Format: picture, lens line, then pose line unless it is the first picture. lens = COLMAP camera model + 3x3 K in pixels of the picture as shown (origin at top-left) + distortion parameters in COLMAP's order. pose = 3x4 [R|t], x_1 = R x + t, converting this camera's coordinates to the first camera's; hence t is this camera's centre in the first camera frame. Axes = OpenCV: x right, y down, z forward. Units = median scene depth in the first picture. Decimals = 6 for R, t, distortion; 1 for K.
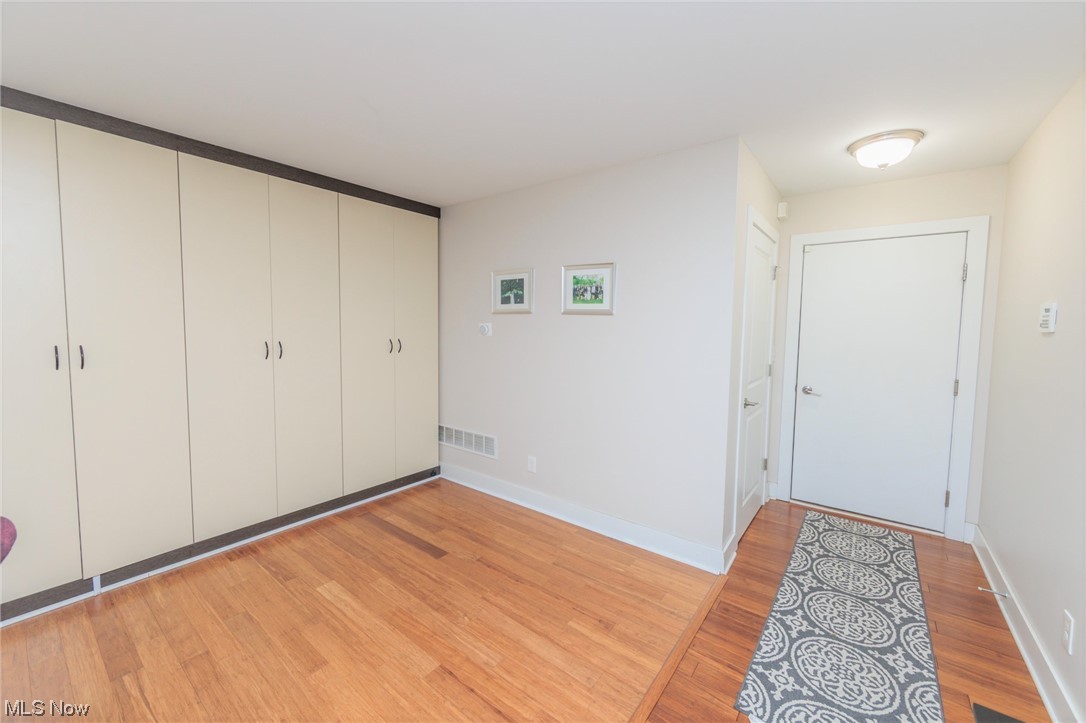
lens RADIAL K [[428.8, 0, 545.8], [0, 428.8, 360.7], [0, 0, 1]] dist [0.001104, 0.000015]
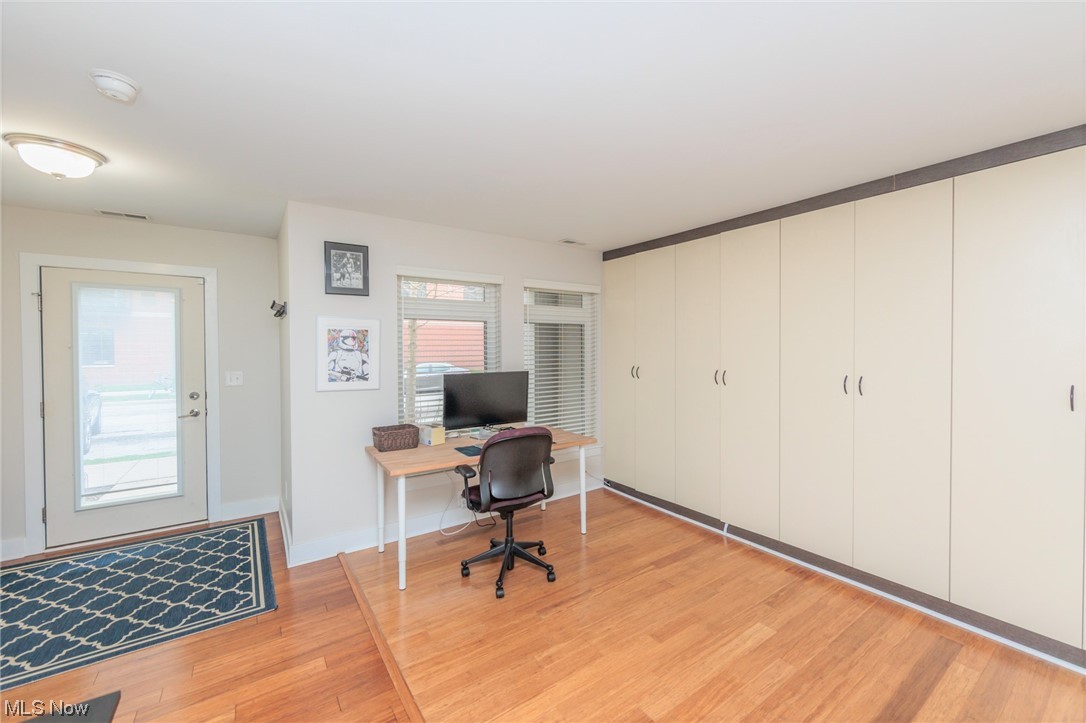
lens RADIAL K [[428.8, 0, 545.8], [0, 428.8, 360.7], [0, 0, 1]] dist [0.001104, 0.000015]
pose [[-0.307070, 0.007965, -0.951654, 0.554688], [-0.083293, 0.995903, 0.035212, -0.064682], [0.948035, 0.090079, -0.305149, 0.781090]]
